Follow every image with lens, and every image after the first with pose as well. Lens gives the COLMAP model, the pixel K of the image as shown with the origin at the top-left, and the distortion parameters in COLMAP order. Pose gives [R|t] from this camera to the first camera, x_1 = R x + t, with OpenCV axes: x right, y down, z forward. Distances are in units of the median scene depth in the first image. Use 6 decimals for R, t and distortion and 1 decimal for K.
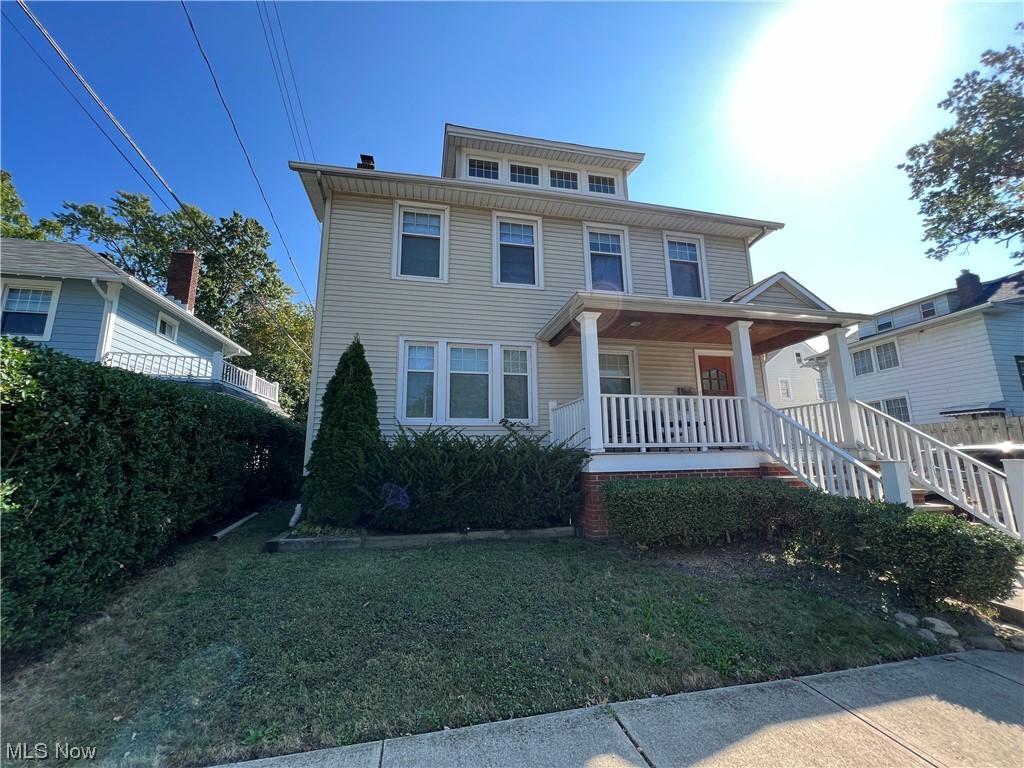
lens RADIAL K [[408.1, 0, 512.0], [0, 408.1, 384.0], [0, 0, 1]] dist [-0.002684, 0.000069]
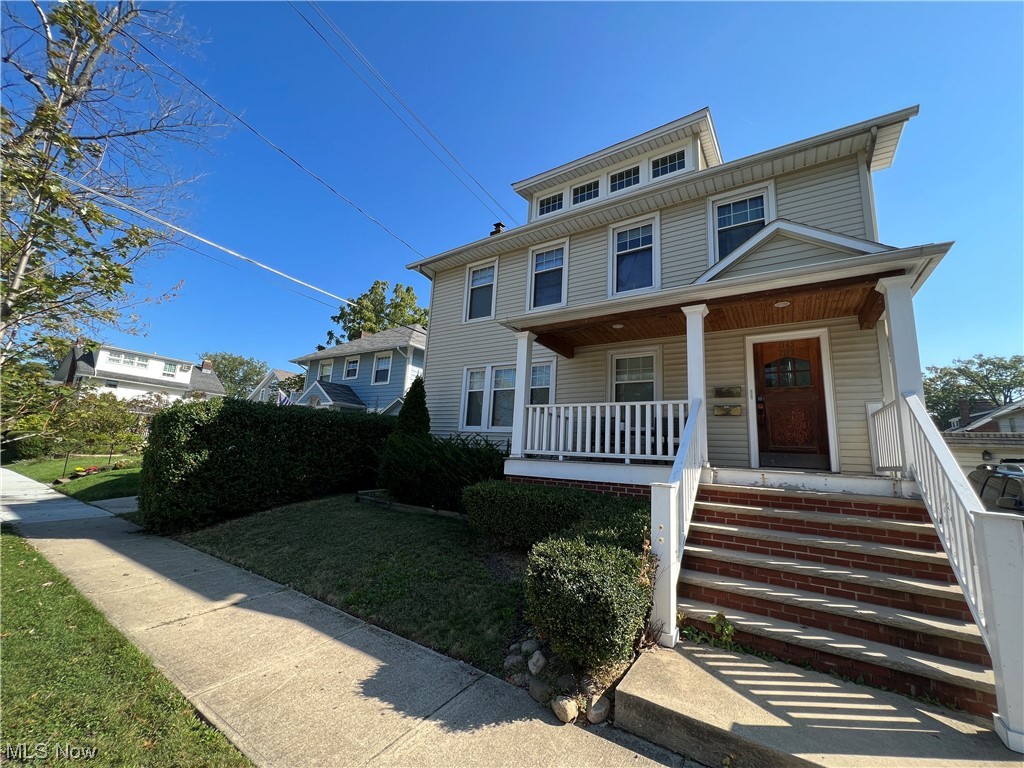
lens RADIAL K [[407.6, 0, 508.0], [0, 407.6, 388.0], [0, 0, 1]] dist [0.000430, -0.000054]
pose [[0.691367, -0.067295, -0.719363, 0.794088], [0.058512, 0.997598, -0.037088, 0.014347], [0.720131, -0.016450, 0.693643, 0.166008]]
